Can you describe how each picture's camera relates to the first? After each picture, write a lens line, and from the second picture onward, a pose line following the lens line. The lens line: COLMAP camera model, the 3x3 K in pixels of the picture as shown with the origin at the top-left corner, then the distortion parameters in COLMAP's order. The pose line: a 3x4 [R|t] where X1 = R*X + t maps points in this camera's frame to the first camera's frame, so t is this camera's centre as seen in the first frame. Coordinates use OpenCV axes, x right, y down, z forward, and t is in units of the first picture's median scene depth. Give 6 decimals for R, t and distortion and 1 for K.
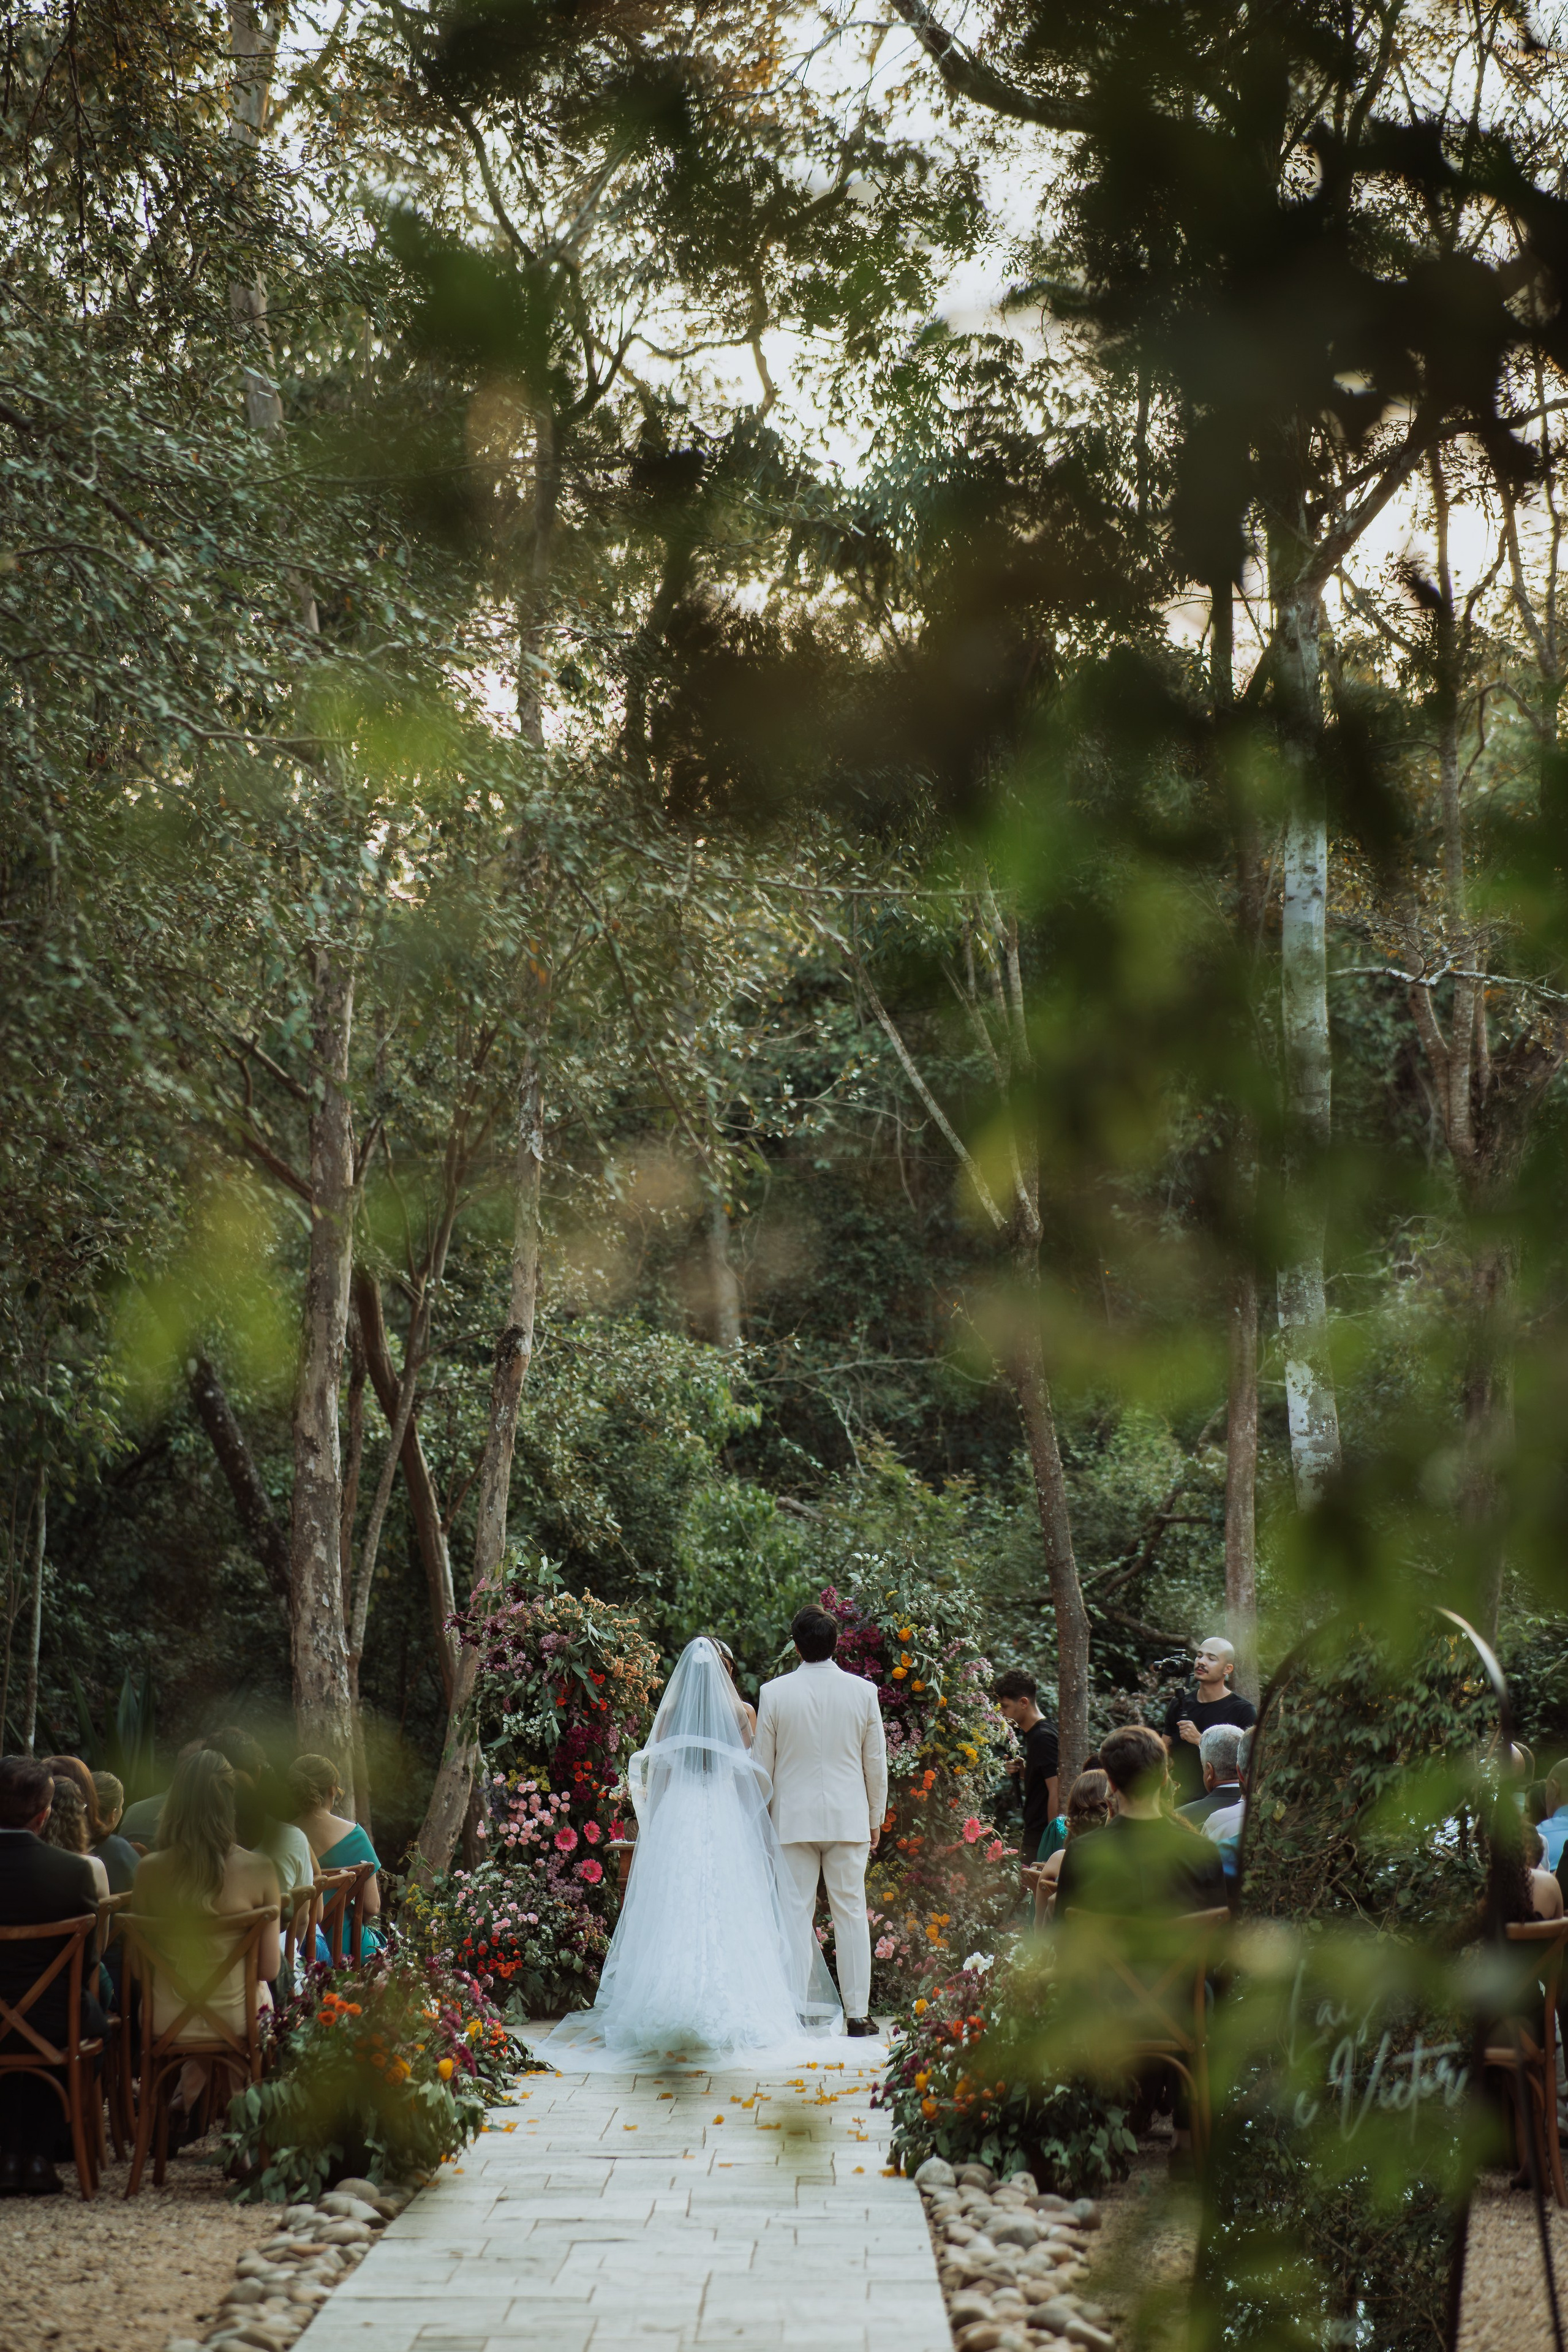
lens RADIAL K [[5074.1, 0, 784.0], [0, 5074.1, 1176.0], [0, 0, 1]] dist [0.255372, 0.068922]
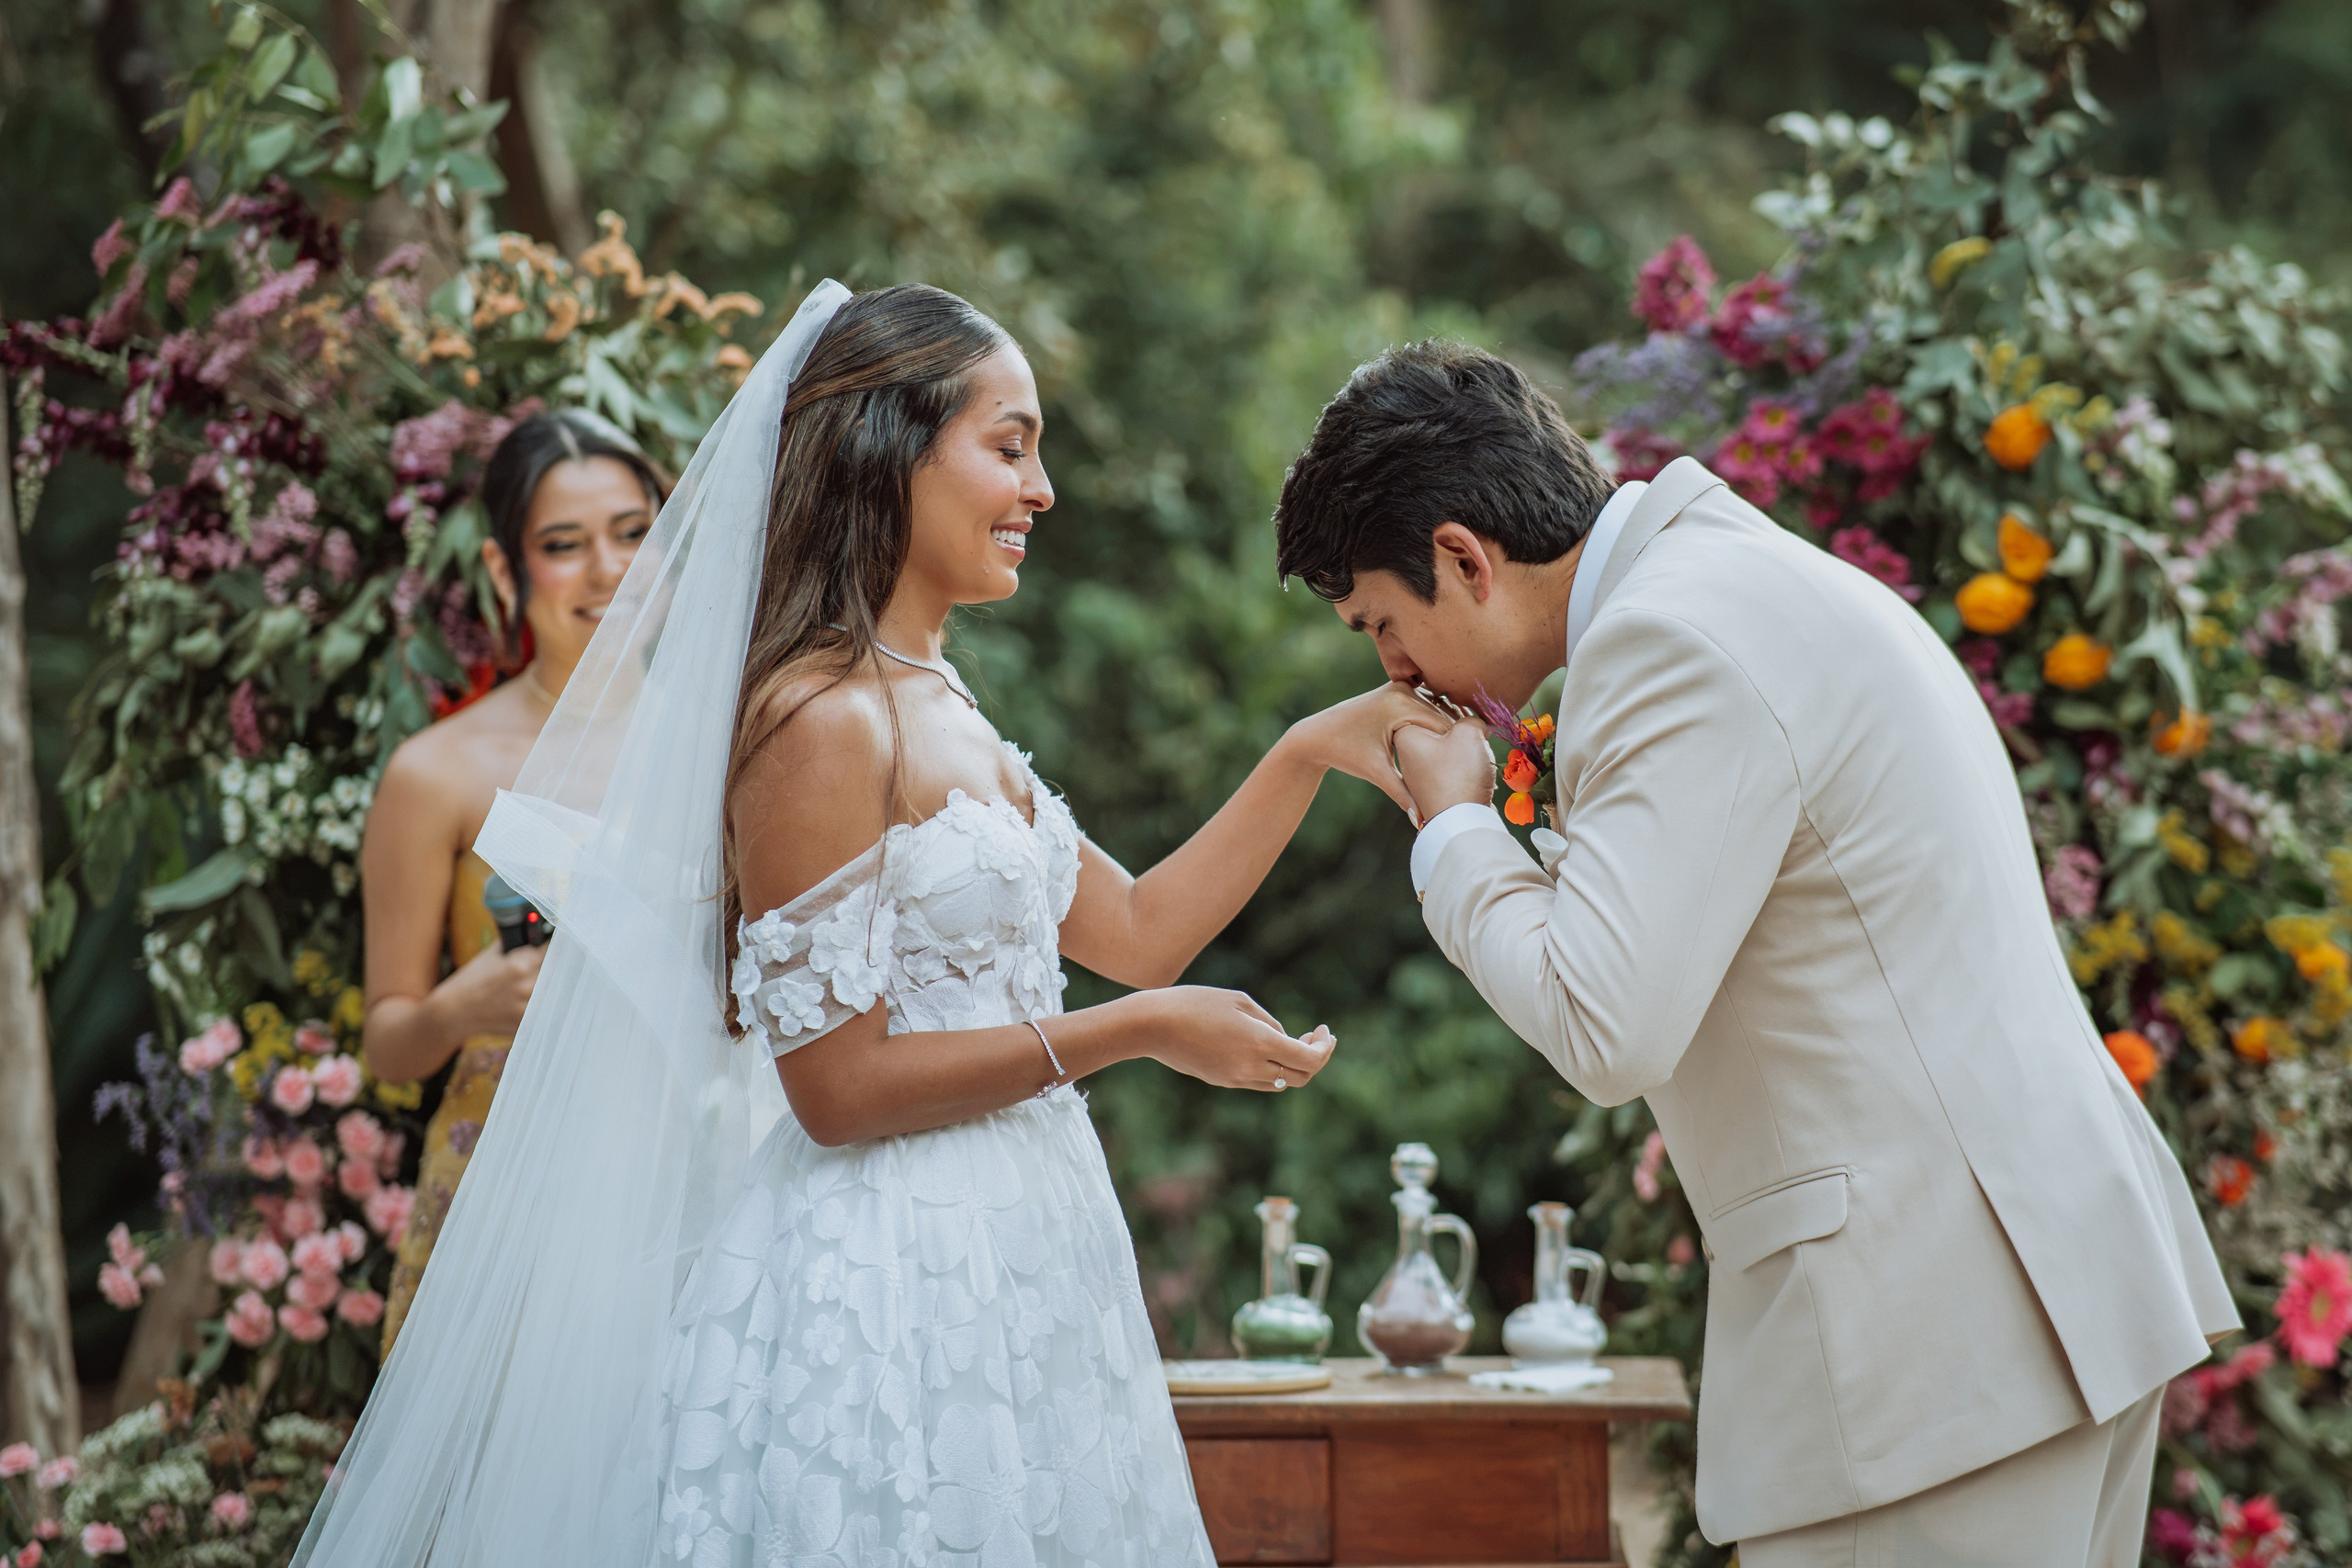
lens RADIAL K [[5743.9, 0, 1290.9], [0, 5743.9, 704.9], [0, 0, 1]] dist [0.272486, 0.030611]
pose [[0.999086, 0.012412, -0.040913, 0.002354], [-0.009484, 0.997431, 0.071002, 0.084686], [0.041689, -0.070549, 0.996637, 0.748043]]
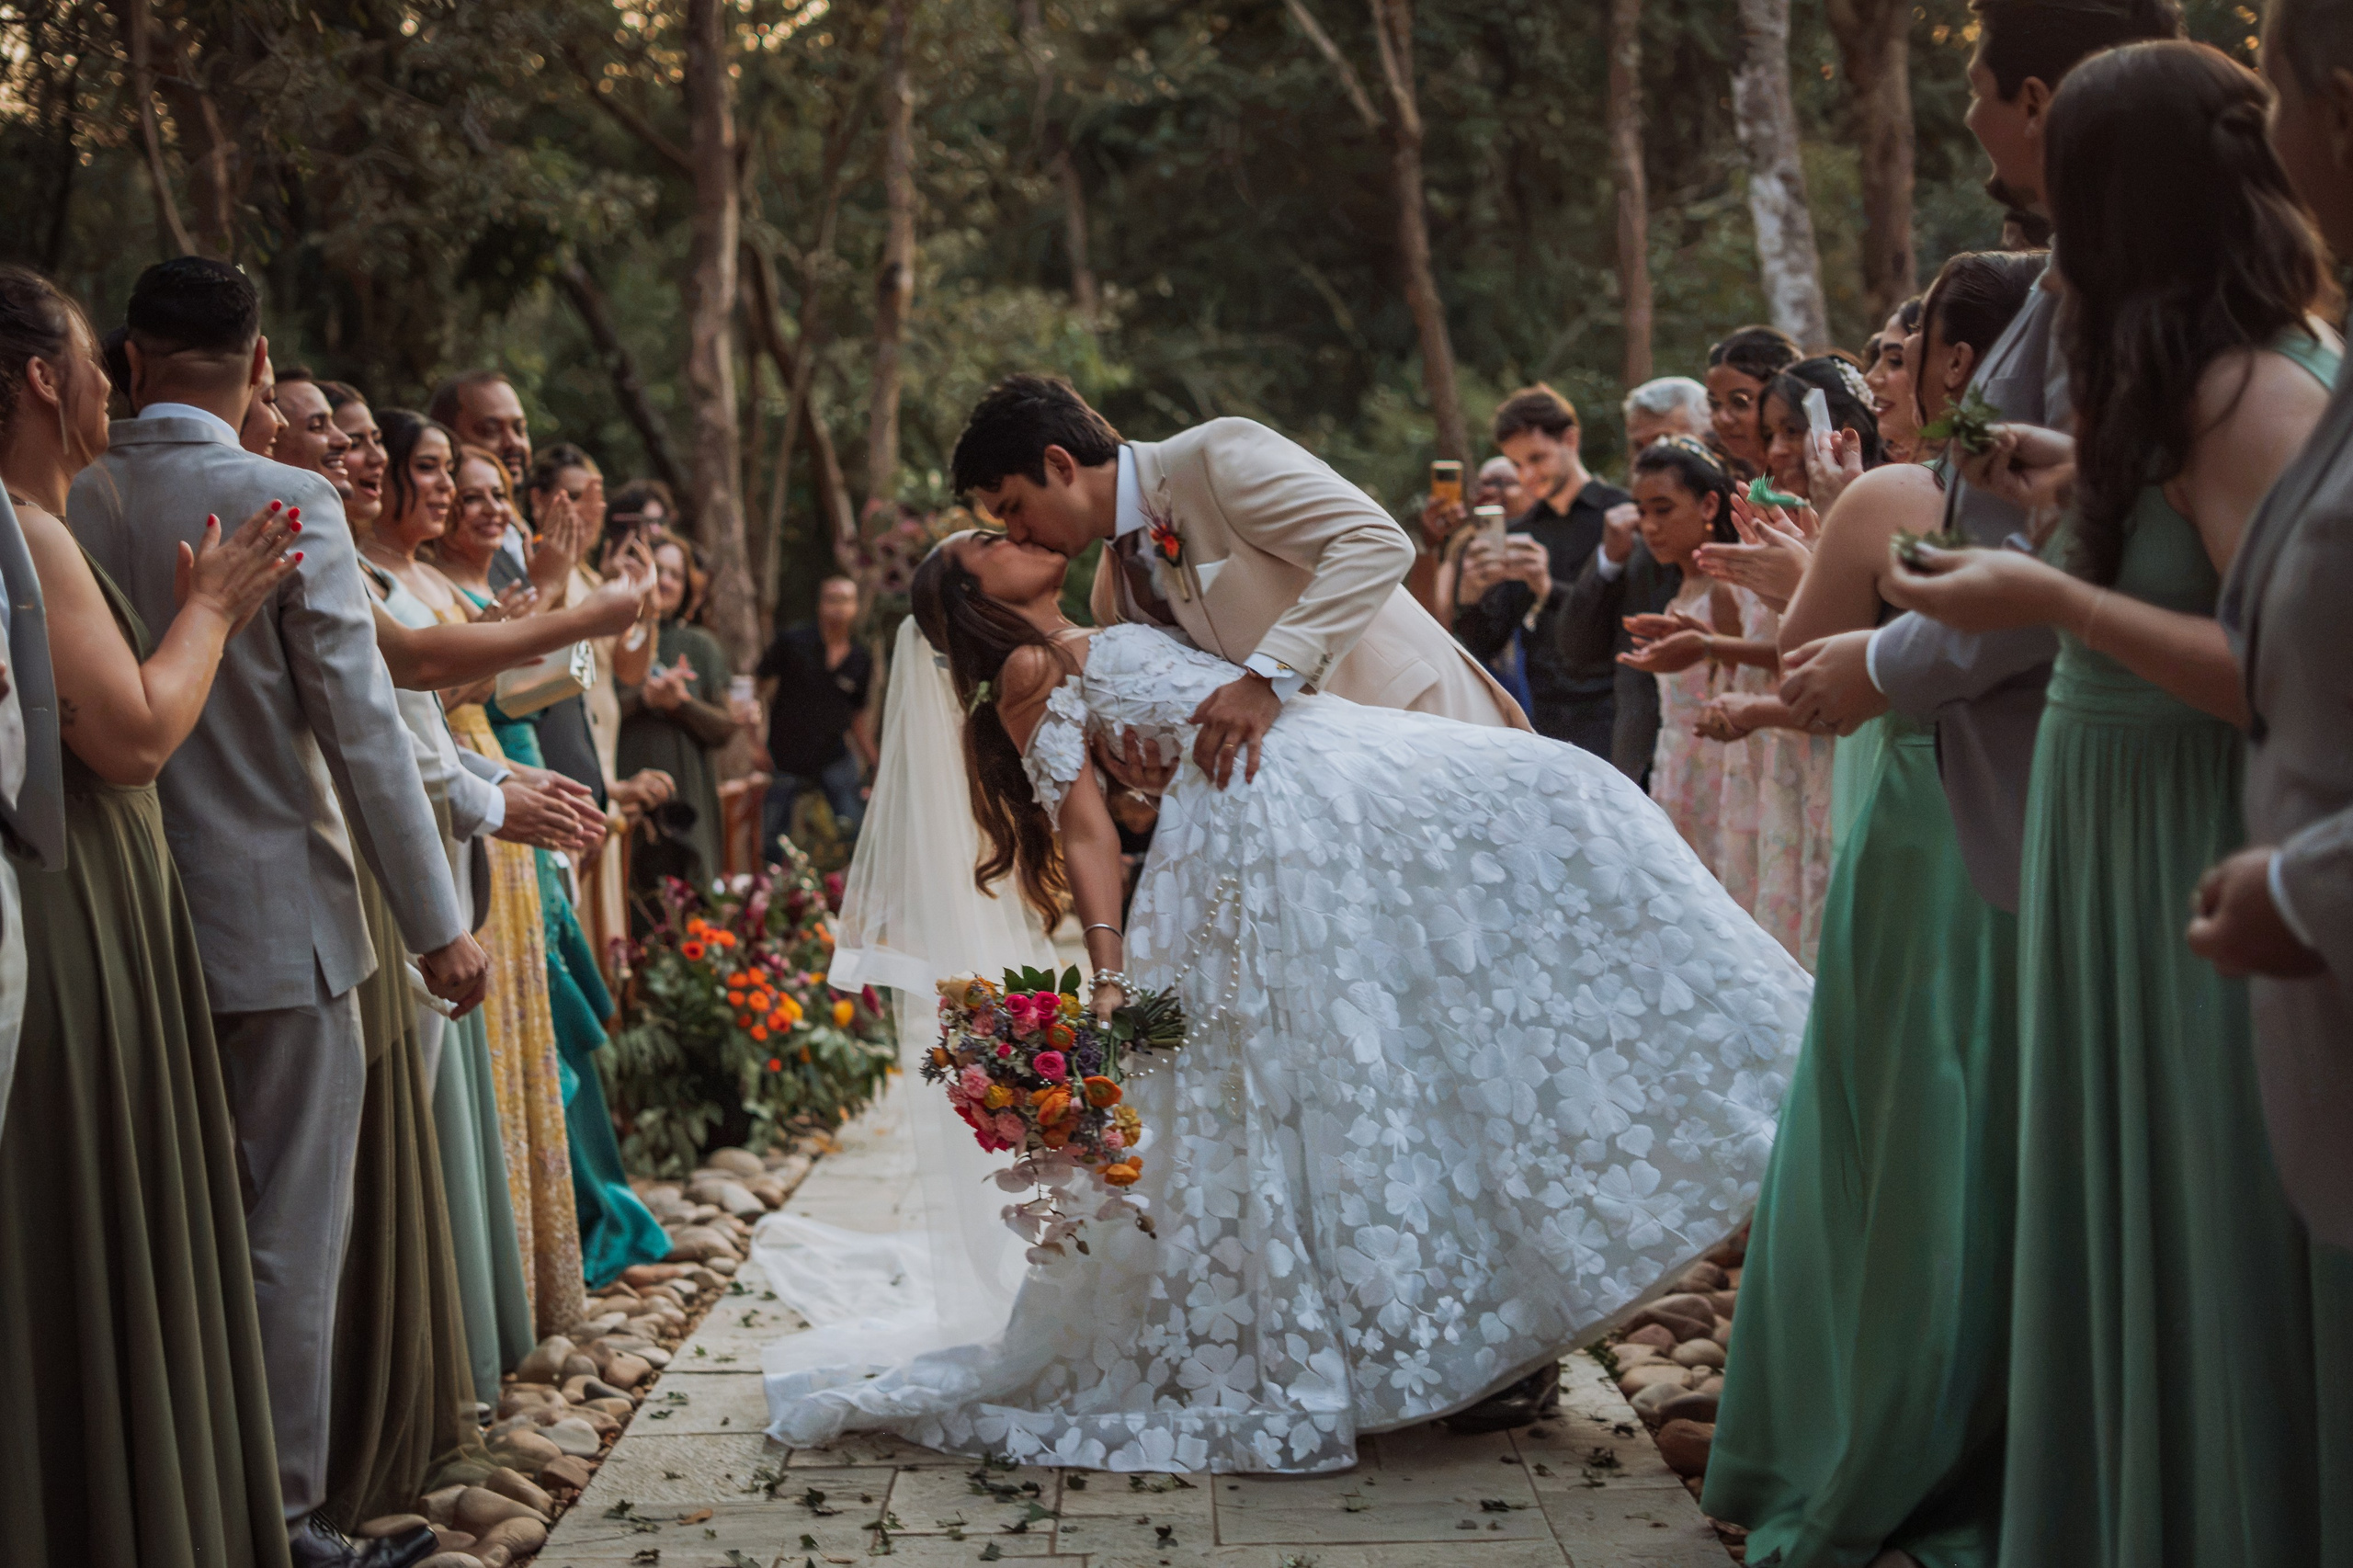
lens RADIAL K [[3635.4, 0, 1176.5], [0, 3635.4, 784.0], [0, 0, 1]] dist [0.017654, 0.016488]
pose [[0.998840, -0.045505, 0.015752, -0.014193], [0.043116, 0.990802, 0.128266, 0.046114], [-0.021444, -0.127438, 0.991615, 0.293713]]
